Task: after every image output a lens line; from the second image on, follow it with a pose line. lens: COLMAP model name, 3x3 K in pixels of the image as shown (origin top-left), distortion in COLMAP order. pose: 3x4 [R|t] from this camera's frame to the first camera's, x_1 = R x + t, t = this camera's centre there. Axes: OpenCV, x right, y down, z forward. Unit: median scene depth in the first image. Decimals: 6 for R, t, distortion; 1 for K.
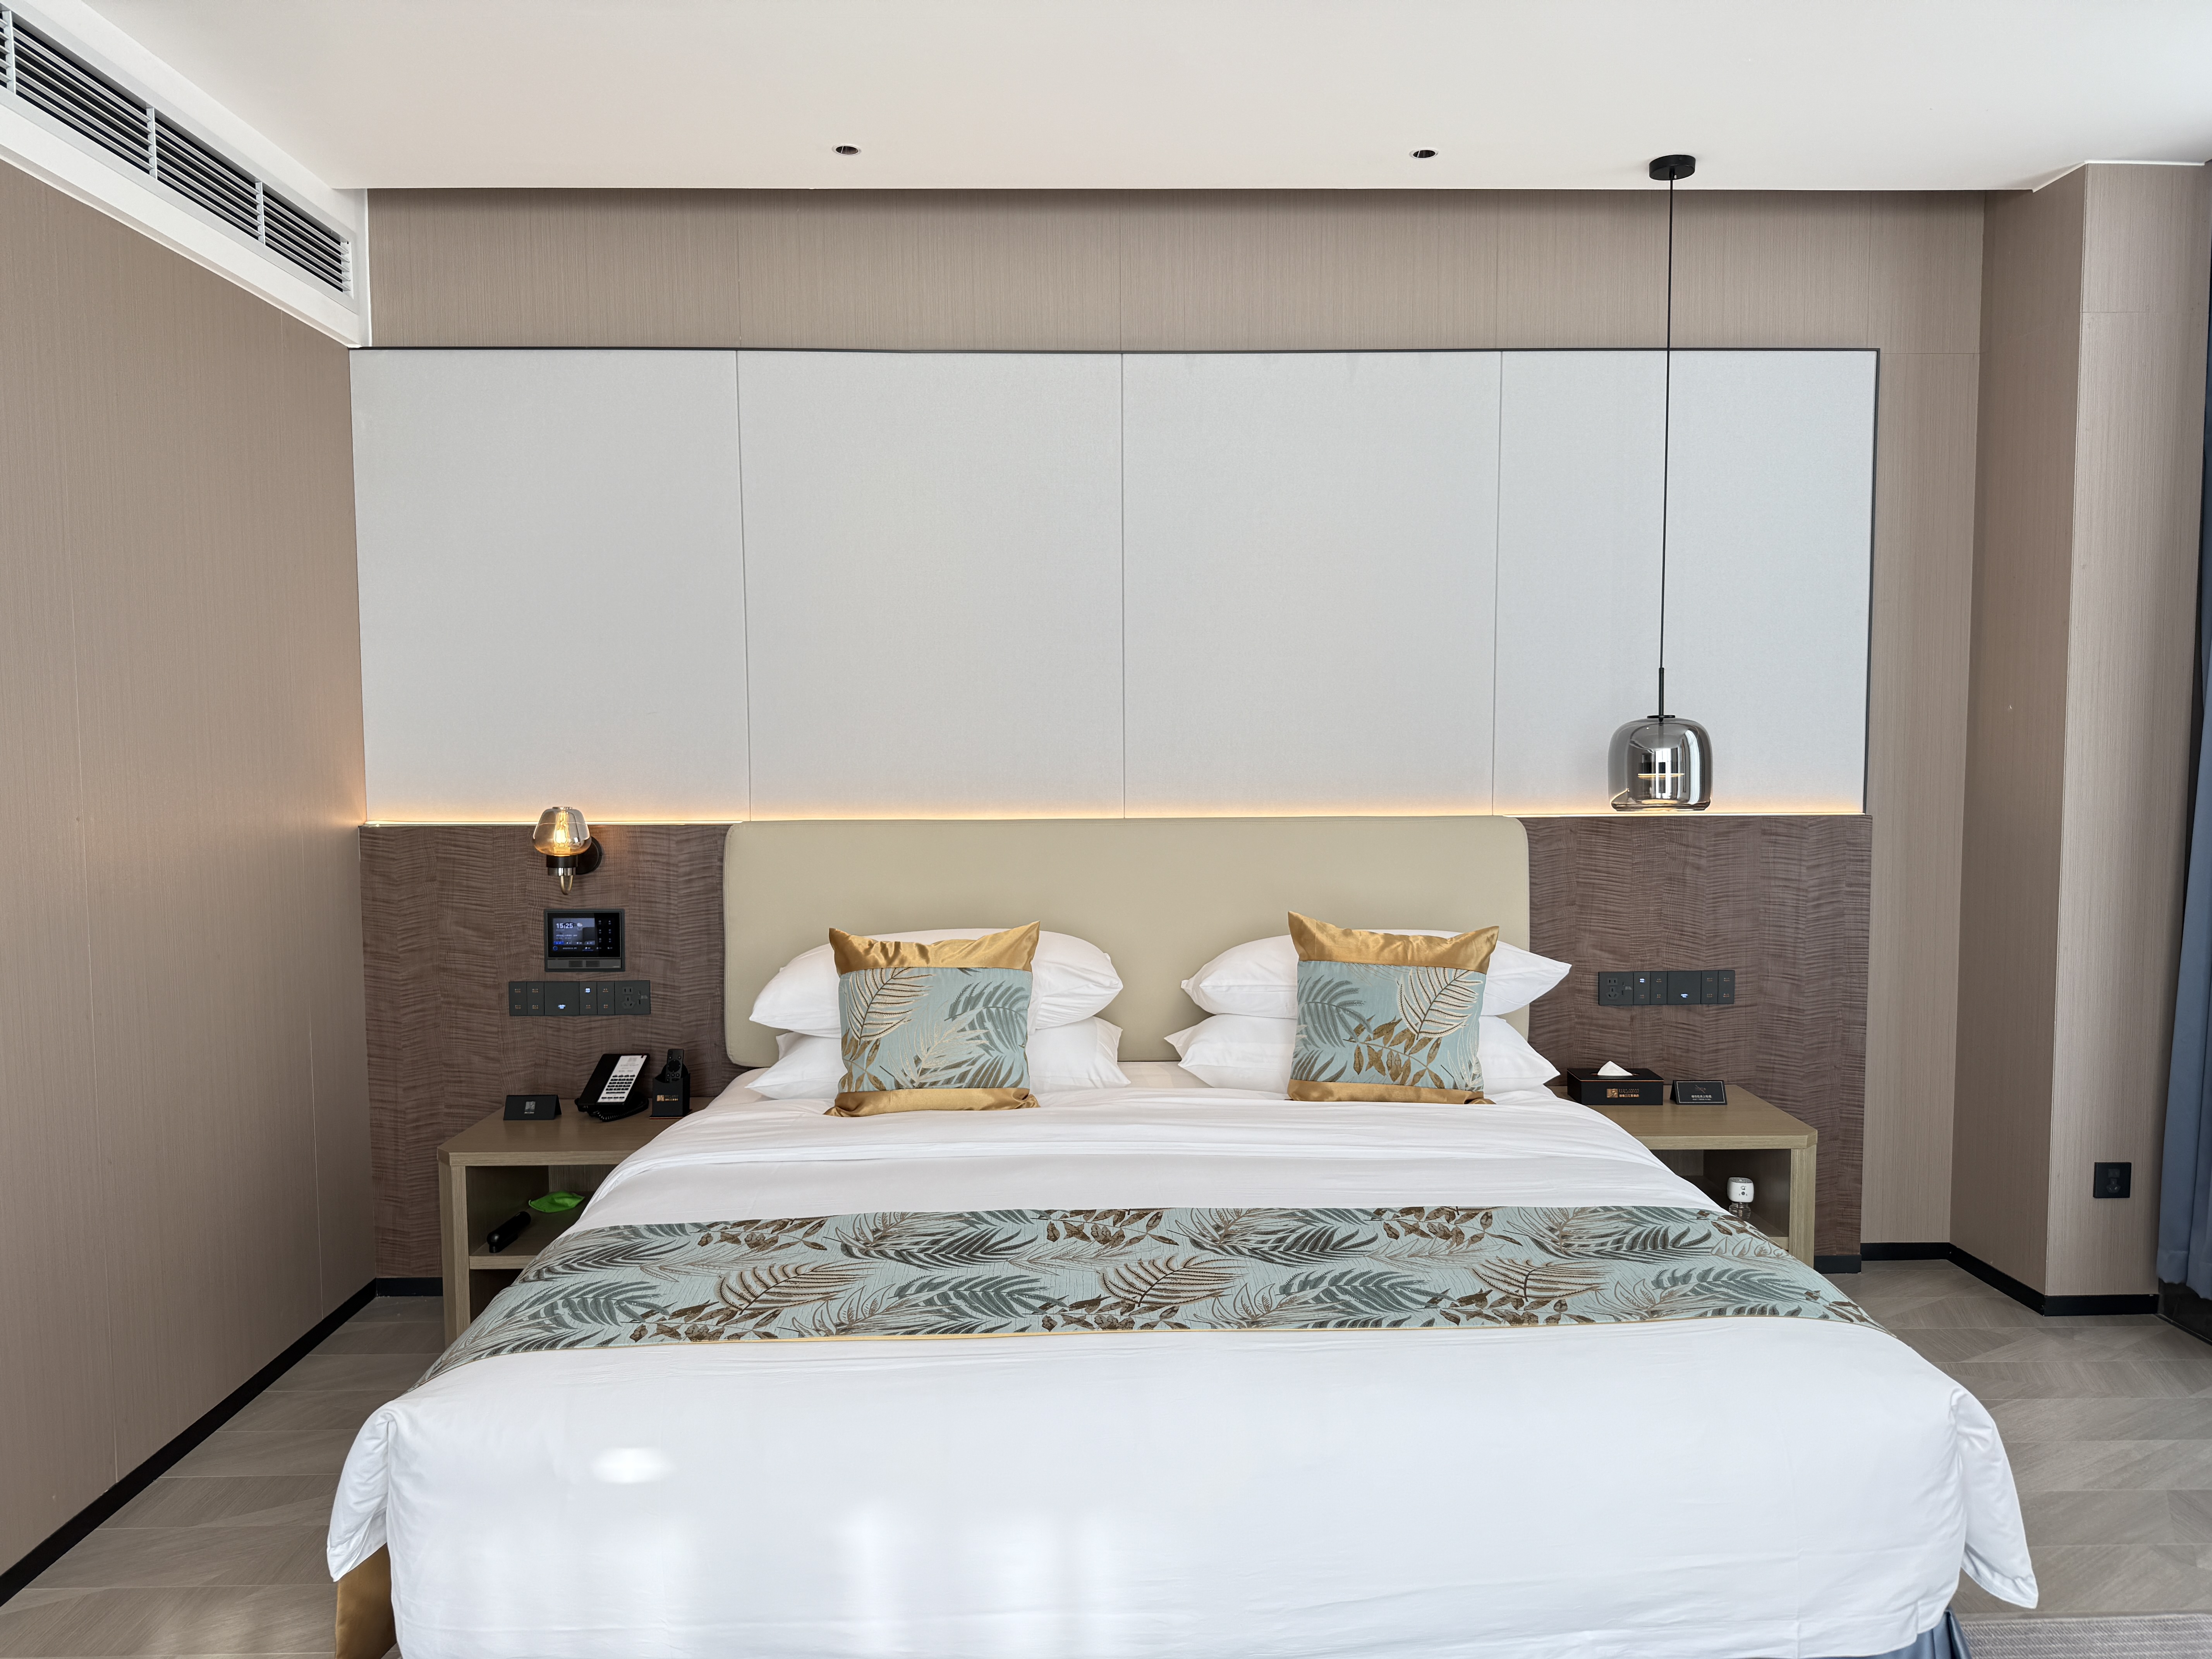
lens RADIAL K [[1574.2, 0, 1106.0], [0, 1574.2, 829.5], [0, 0, 1]] dist [0.142861, -0.230767]
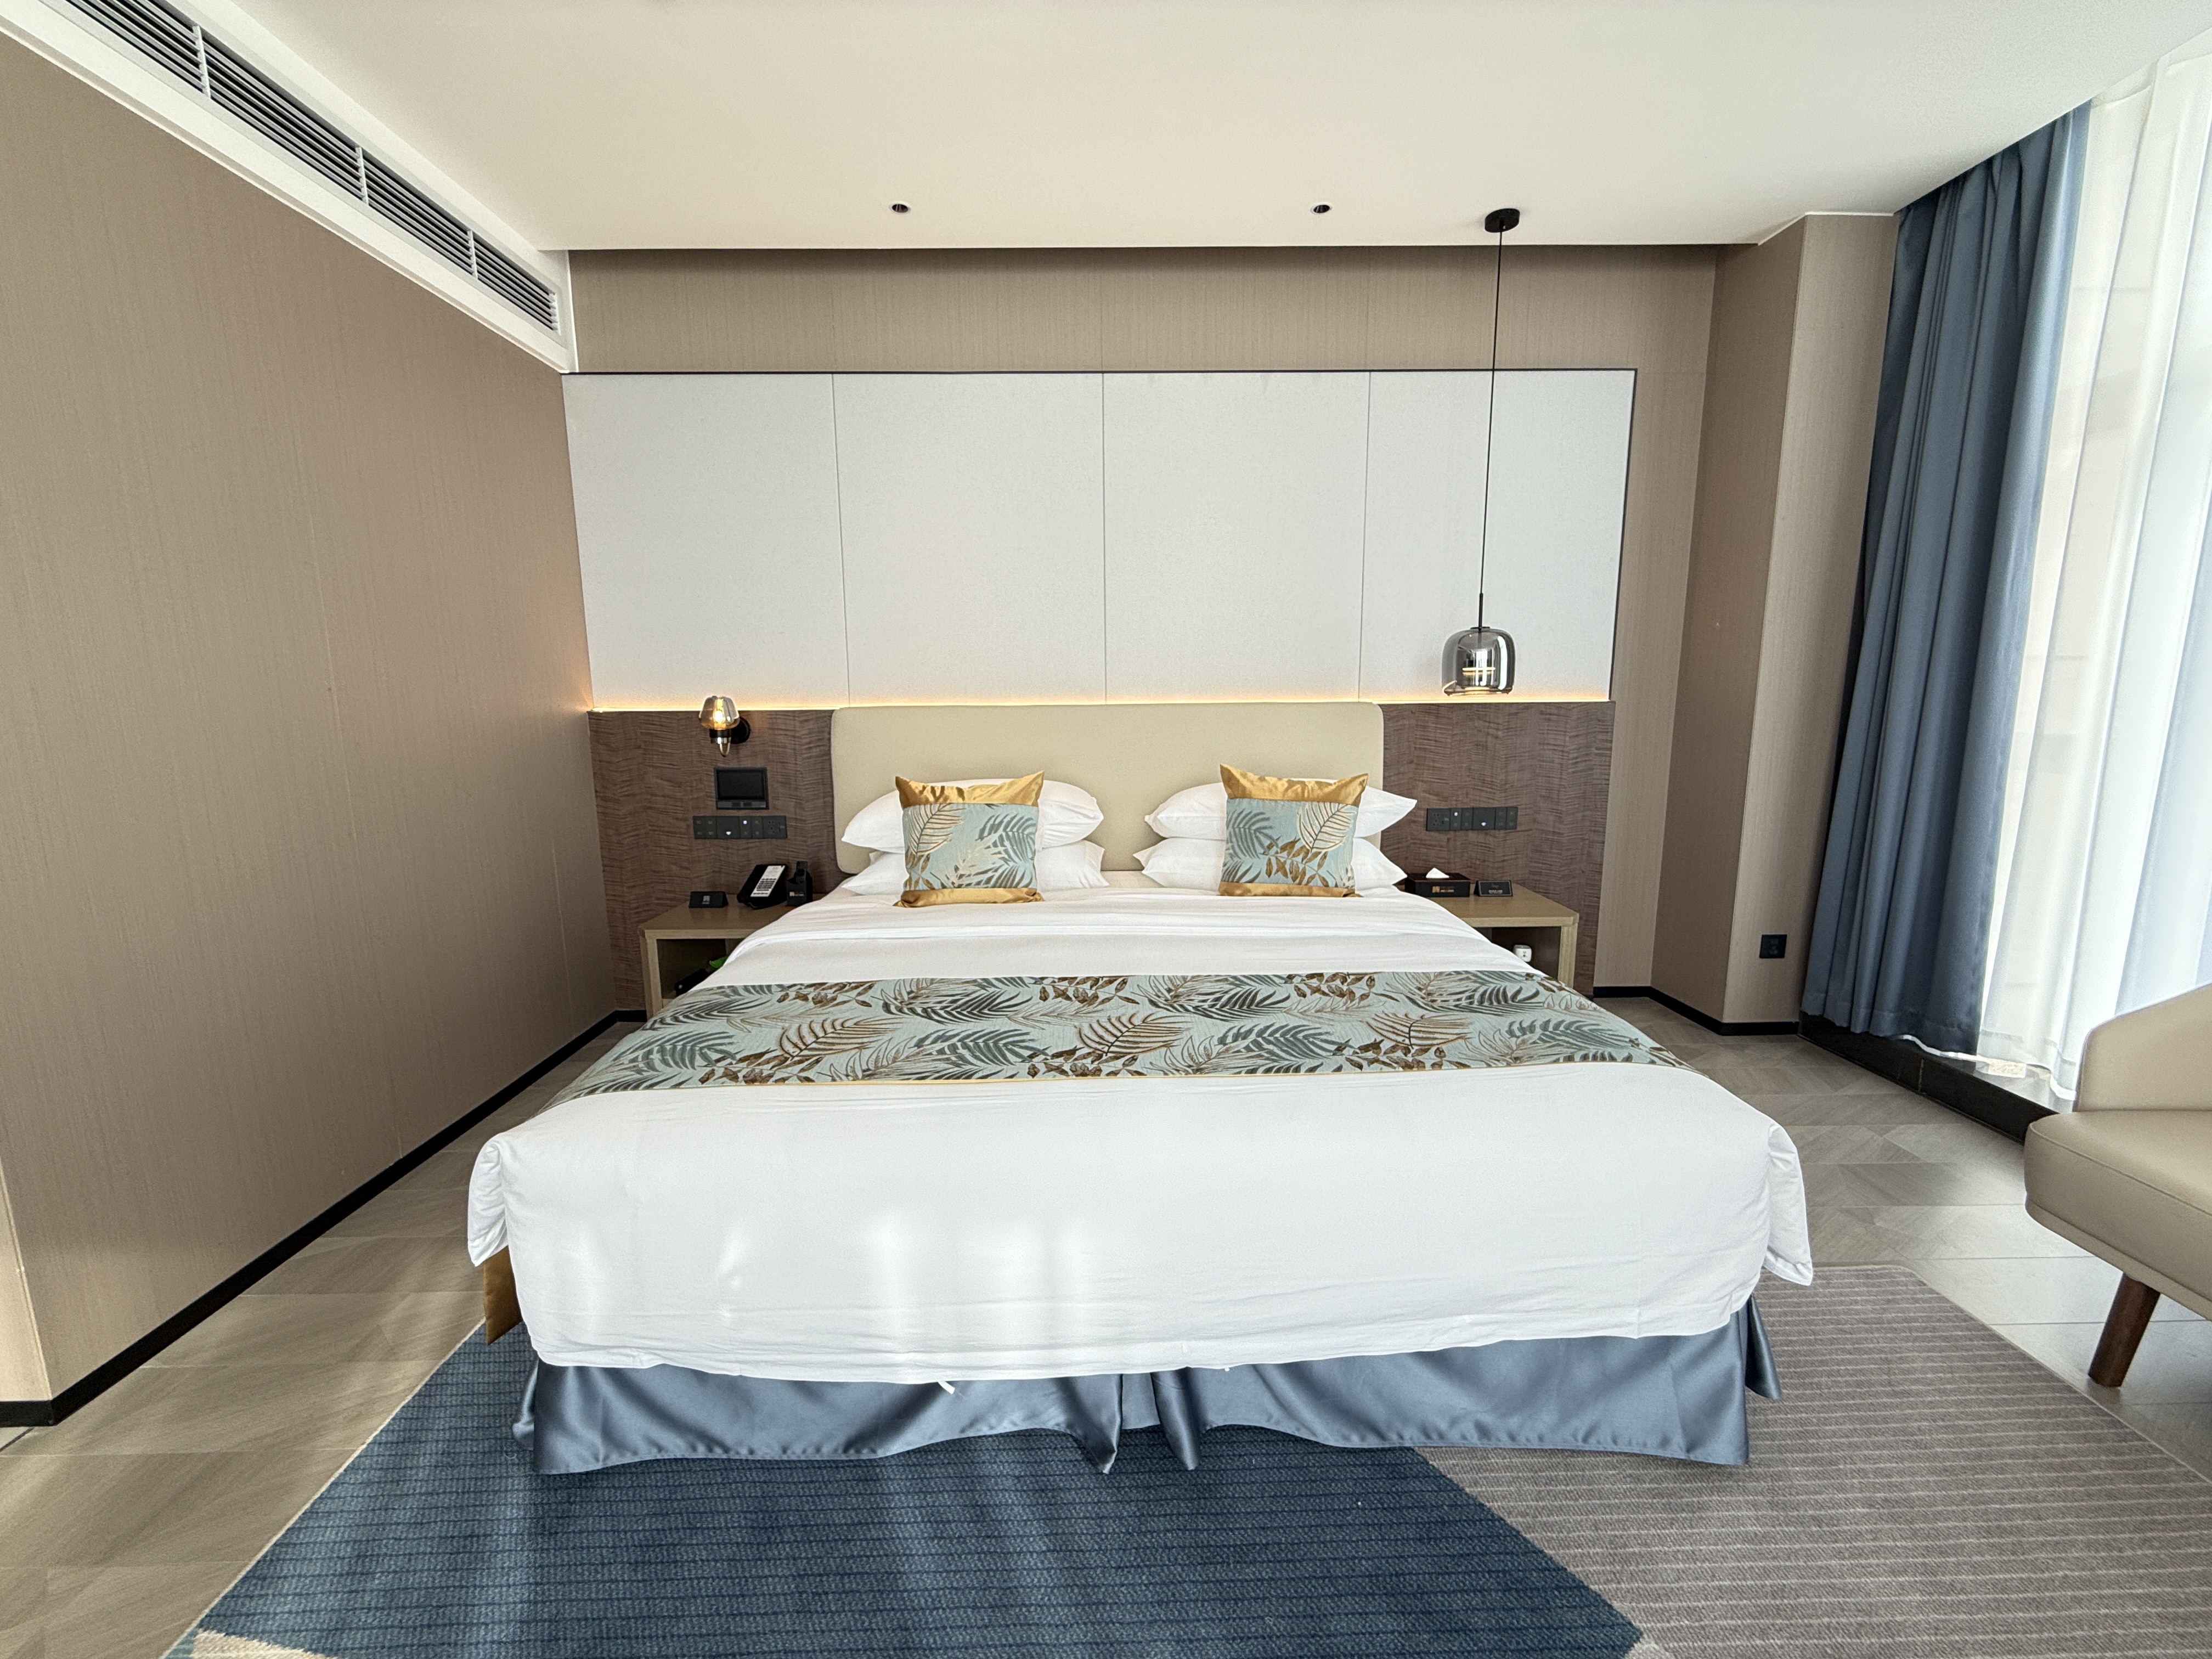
lens RADIAL K [[888.3, 0, 1095.5], [0, 888.3, 824.8], [0, 0, 1]] dist [0.000518, 0.000152]
pose [[0.999926, -0.002336, -0.011955, 0.014178], [0.003371, 0.996181, 0.087244, 0.038373], [0.011705, -0.087278, 0.996115, 0.215504]]
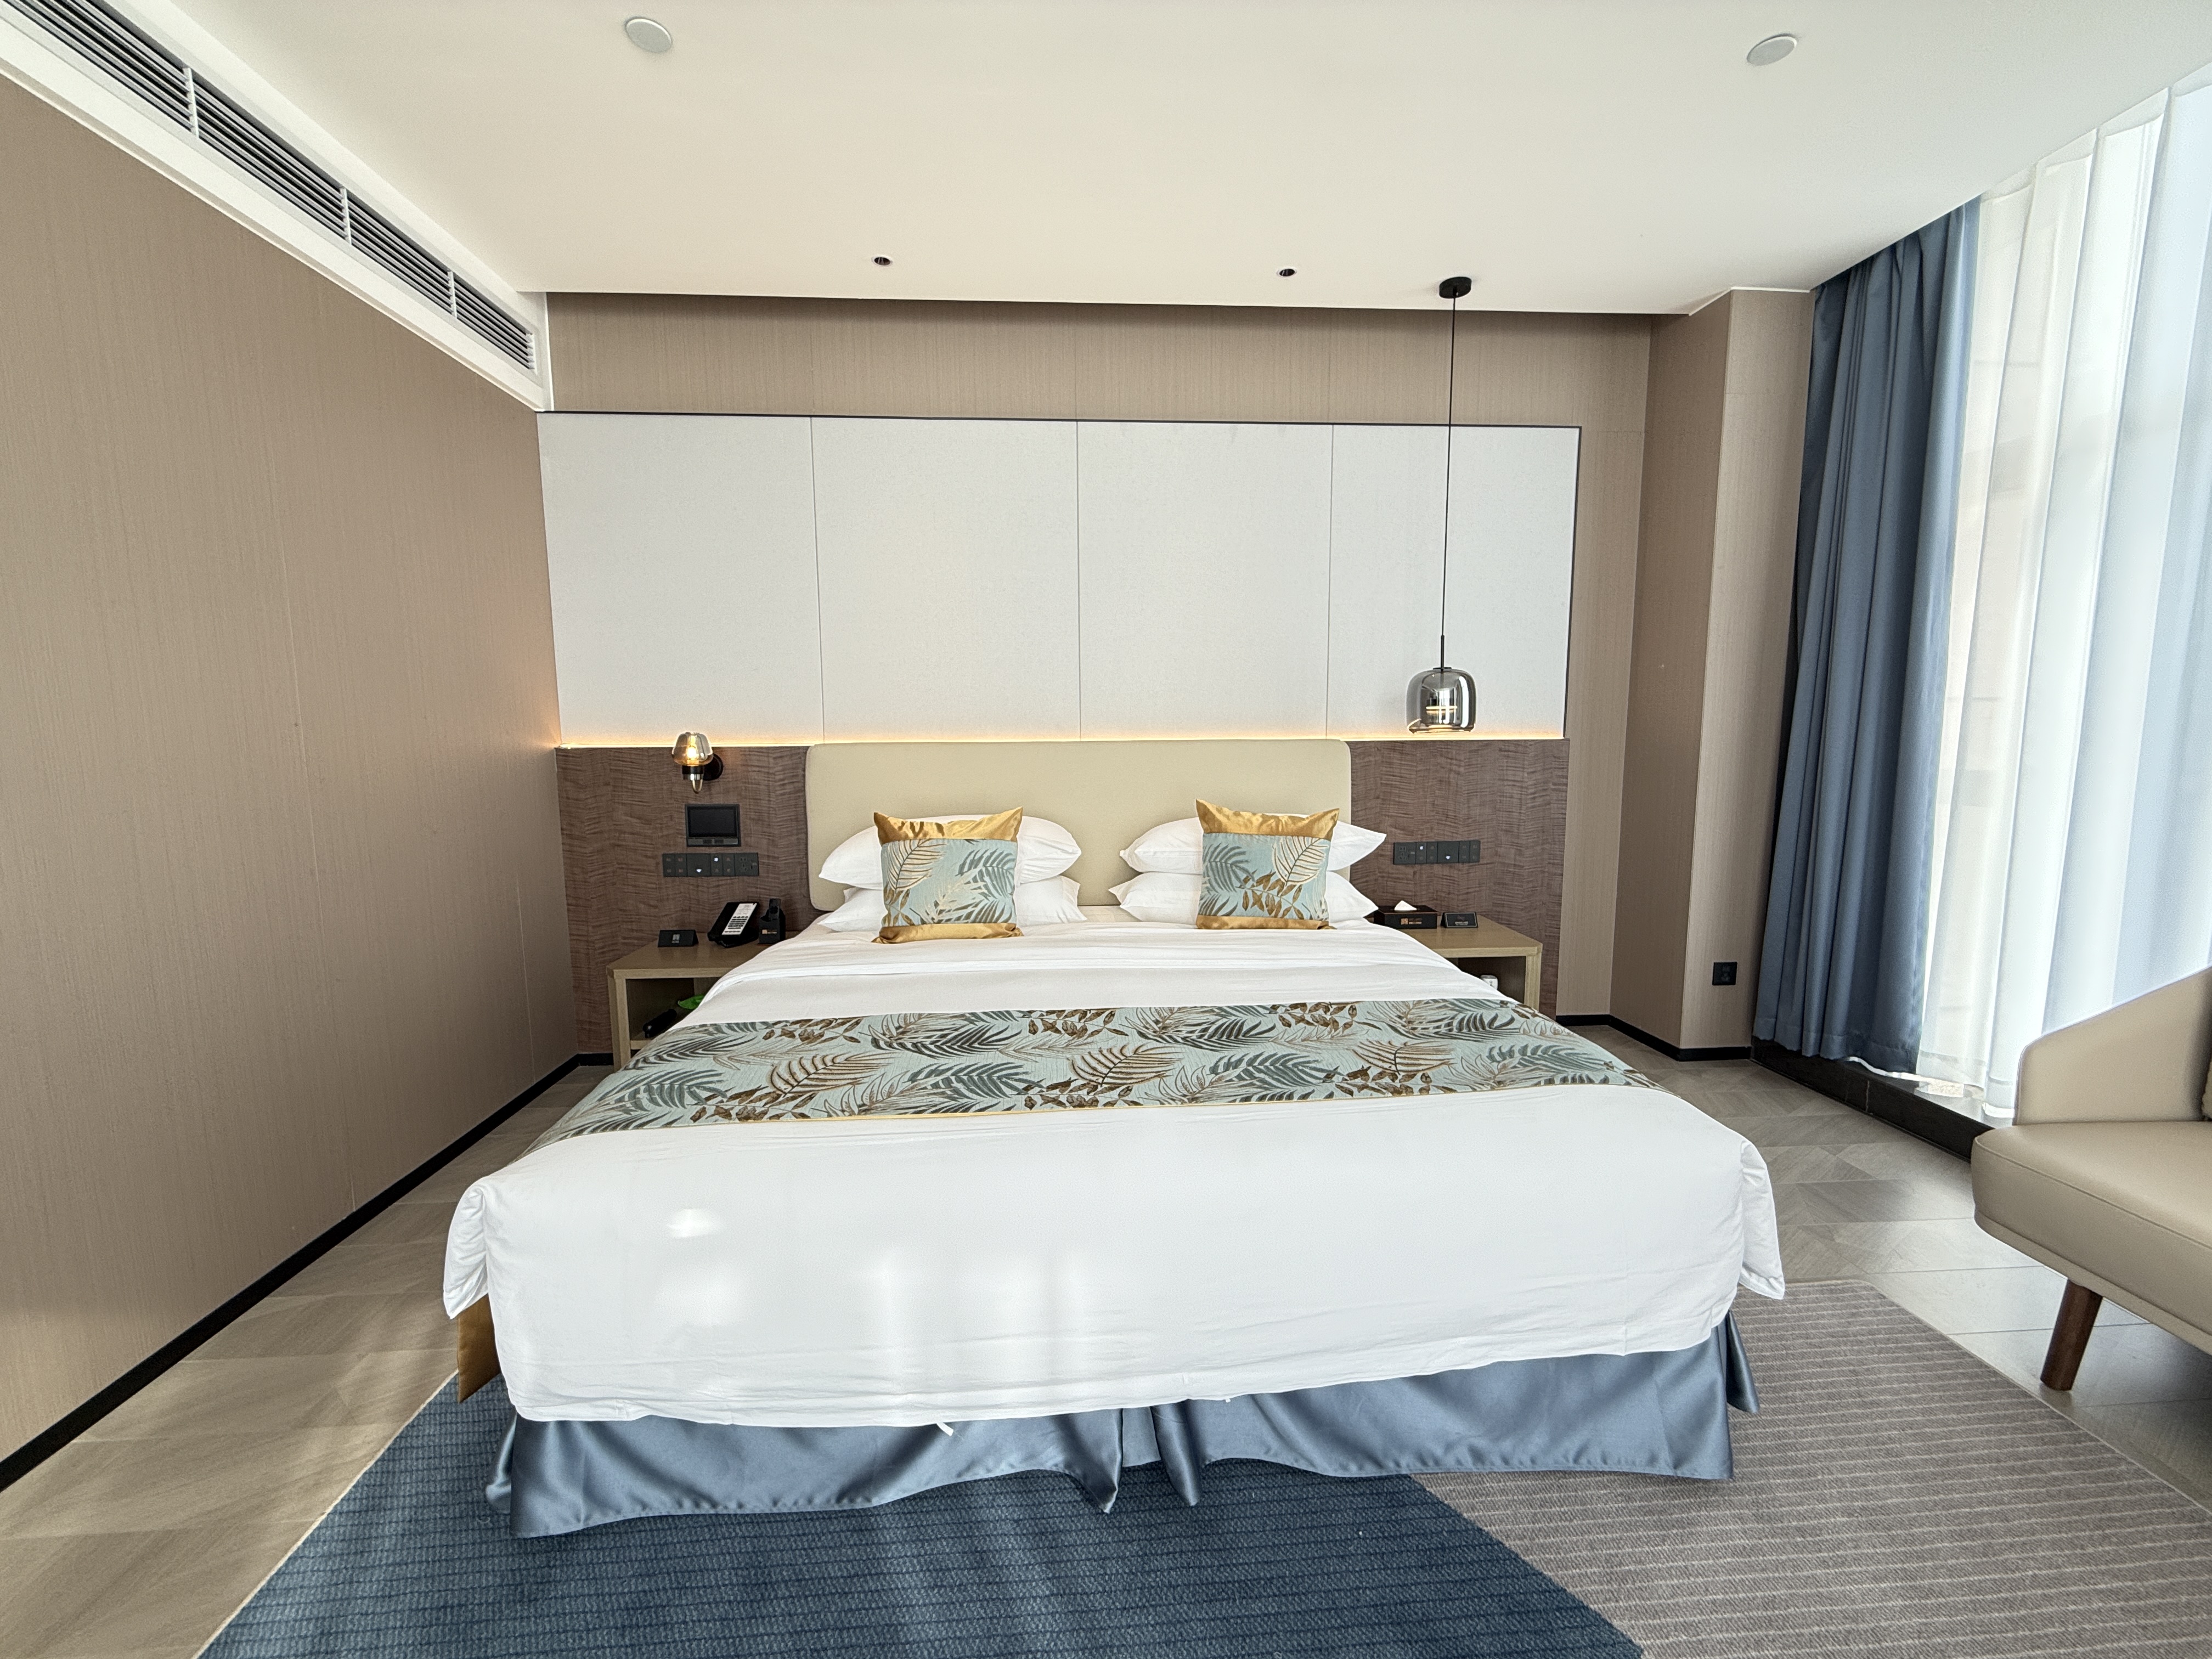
lens RADIAL K [[888.3, 0, 1095.5], [0, 888.3, 824.8], [0, 0, 1]] dist [0.000518, 0.000152]
pose [[0.999334, -0.006270, 0.035938, -0.005550], [0.004656, 0.998984, 0.044818, 0.040431], [-0.036183, -0.044621, 0.998349, 0.206595]]
